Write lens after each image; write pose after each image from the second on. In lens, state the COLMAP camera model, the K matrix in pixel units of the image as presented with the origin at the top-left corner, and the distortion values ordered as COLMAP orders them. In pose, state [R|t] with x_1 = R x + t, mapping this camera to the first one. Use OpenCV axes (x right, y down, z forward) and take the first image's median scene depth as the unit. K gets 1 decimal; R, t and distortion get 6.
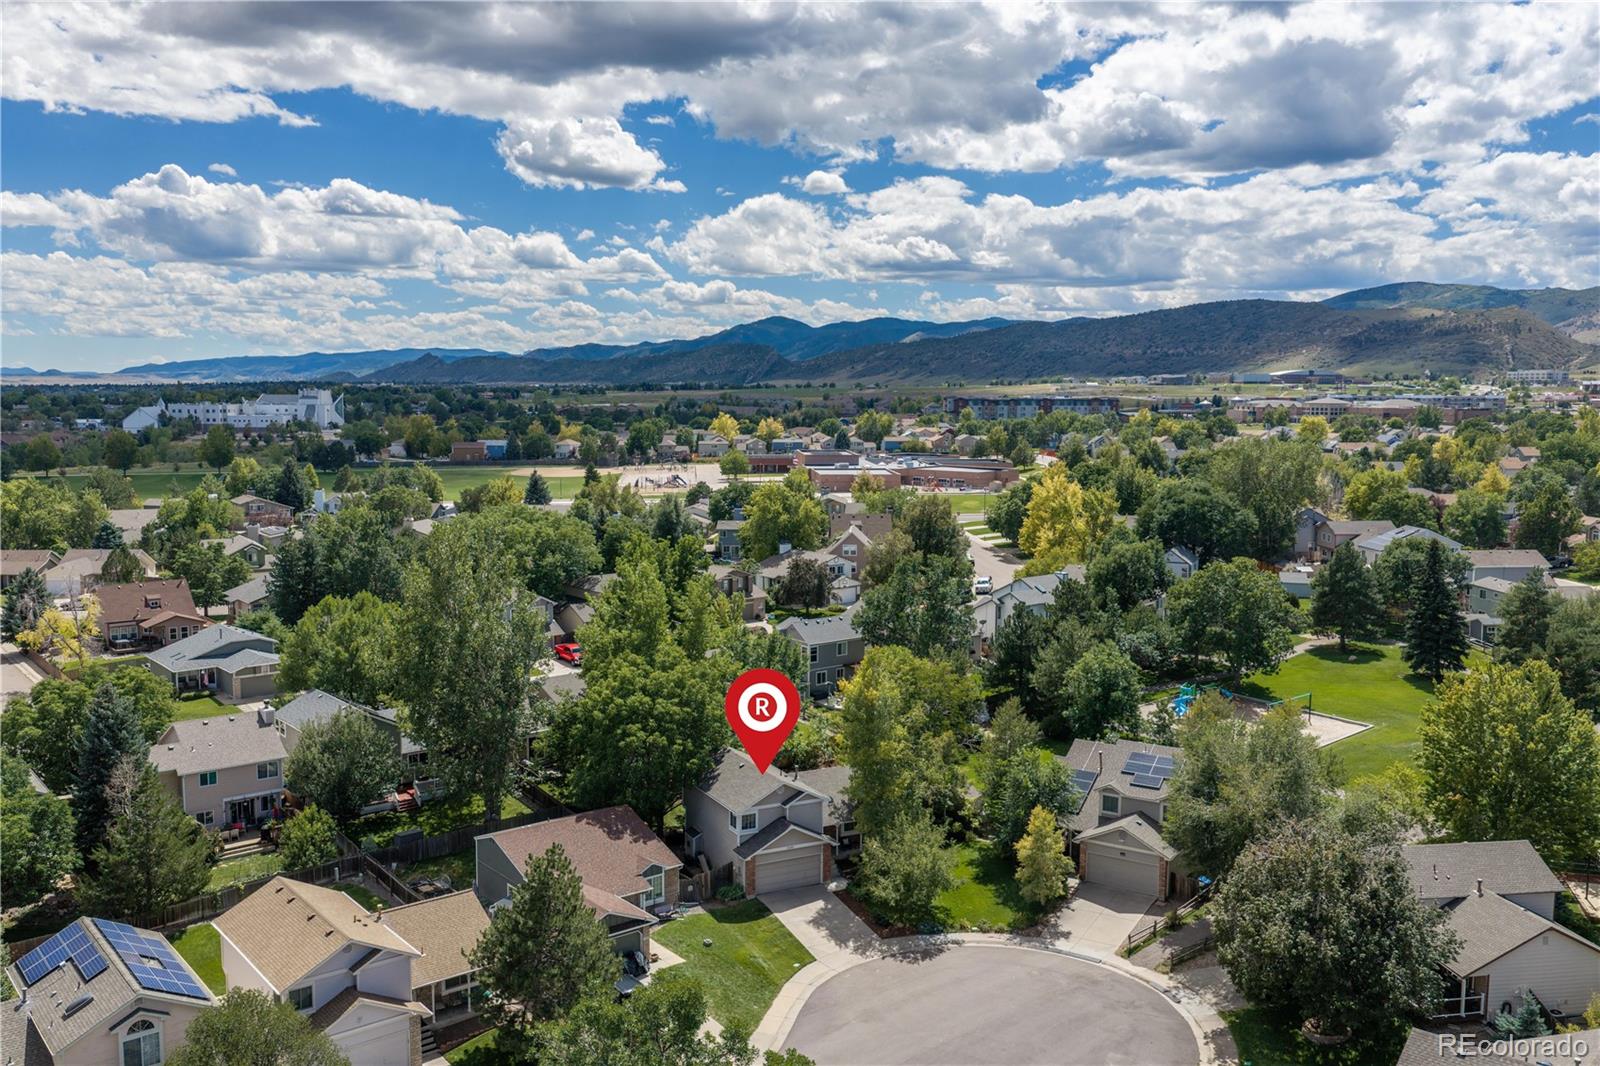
lens RADIAL K [[1366.4, 0, 800.0], [0, 1366.4, 533.0], [0, 0, 1]] dist [0.001827, -0.003895]
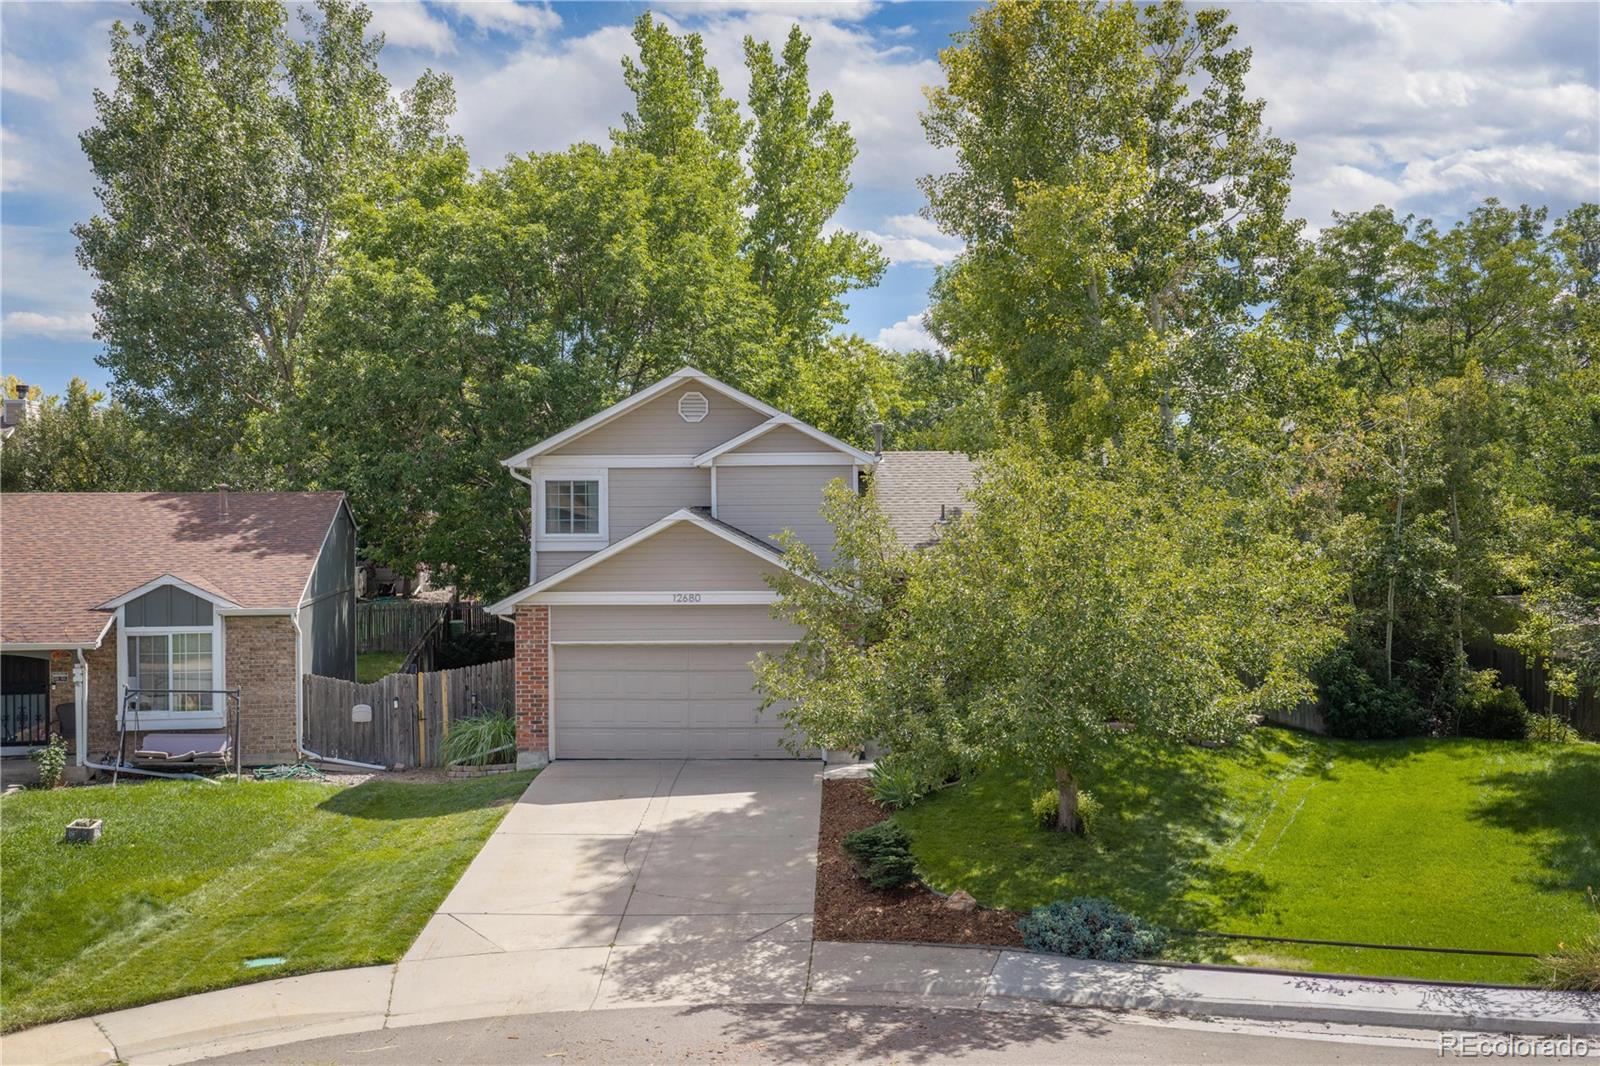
lens RADIAL K [[1438.4, 0, 800.0], [0, 1438.4, 533.0], [0, 0, 1]] dist [0.007457, -0.013476]
pose [[0.874761, -0.003296, -0.484543, 0.153523], [-0.045104, 0.995082, -0.088195, 0.246454], [0.482450, 0.099004, 0.870310, 0.777744]]
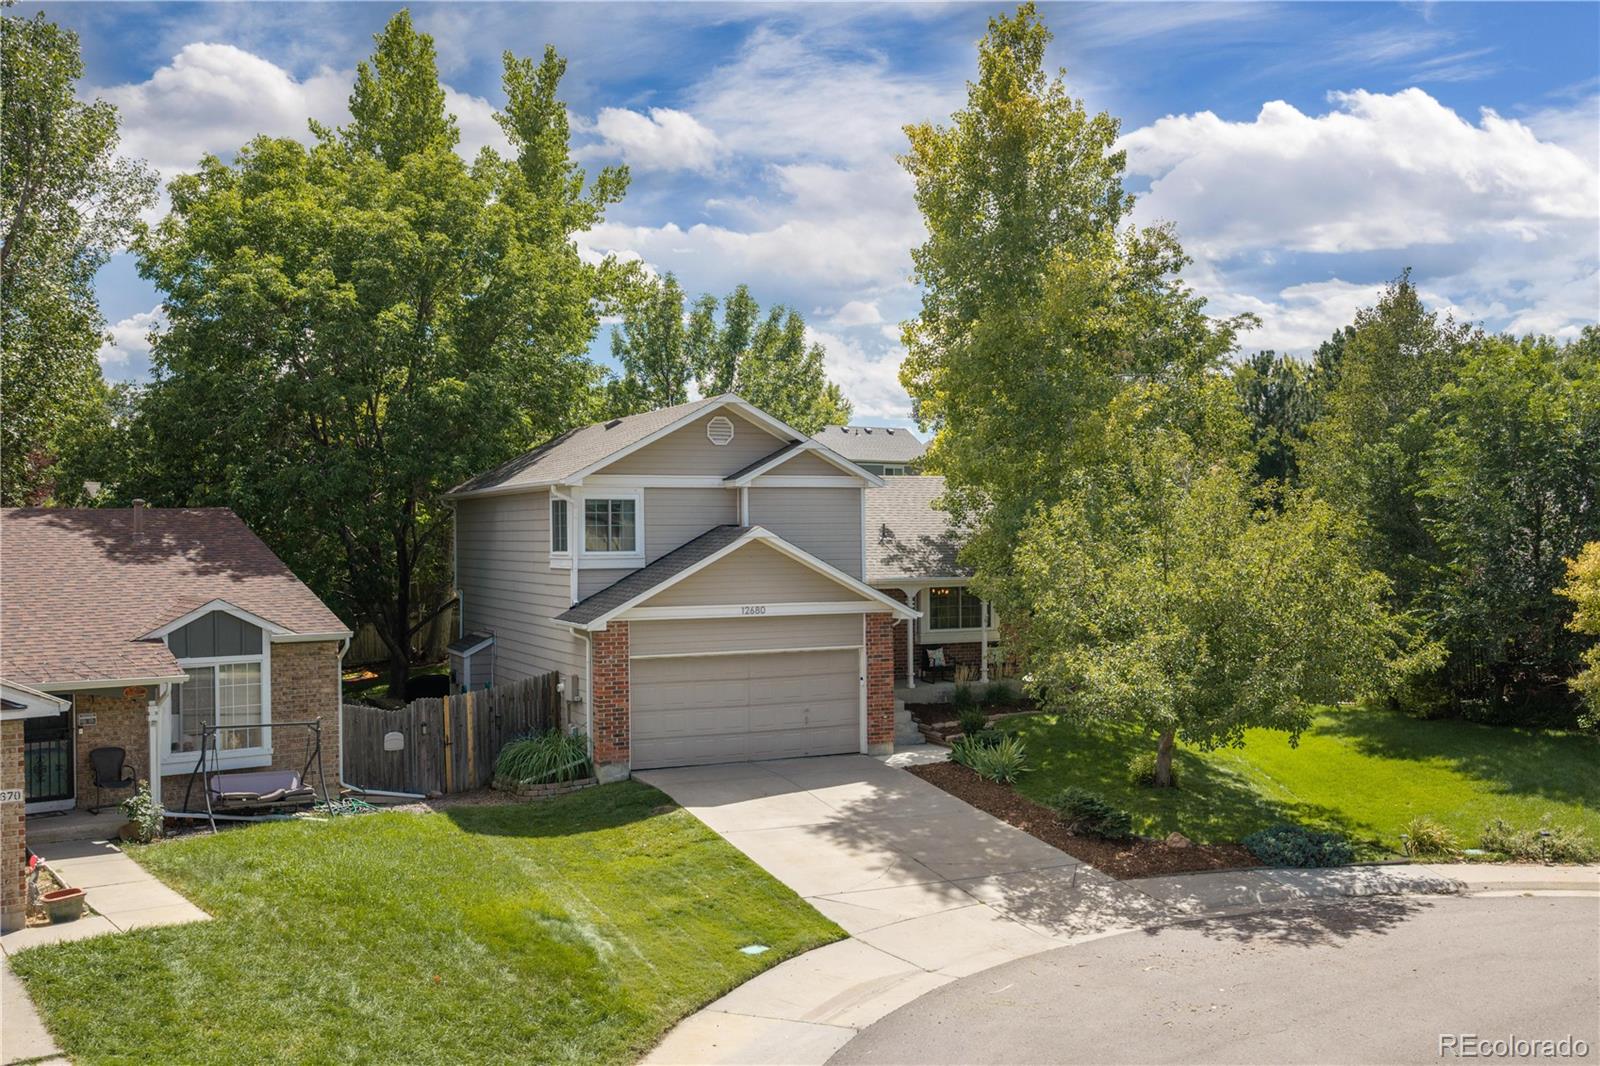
lens RADIAL K [[1478.3, 0, 780.4], [0, 1478.3, 568.2], [0, 0, 1]] dist [0.061374, -0.169349]
pose [[0.999386, -0.011435, -0.033131, 0.009218], [0.008348, 0.995736, -0.091865, 0.255291], [0.034040, 0.091532, 0.995220, 0.702051]]
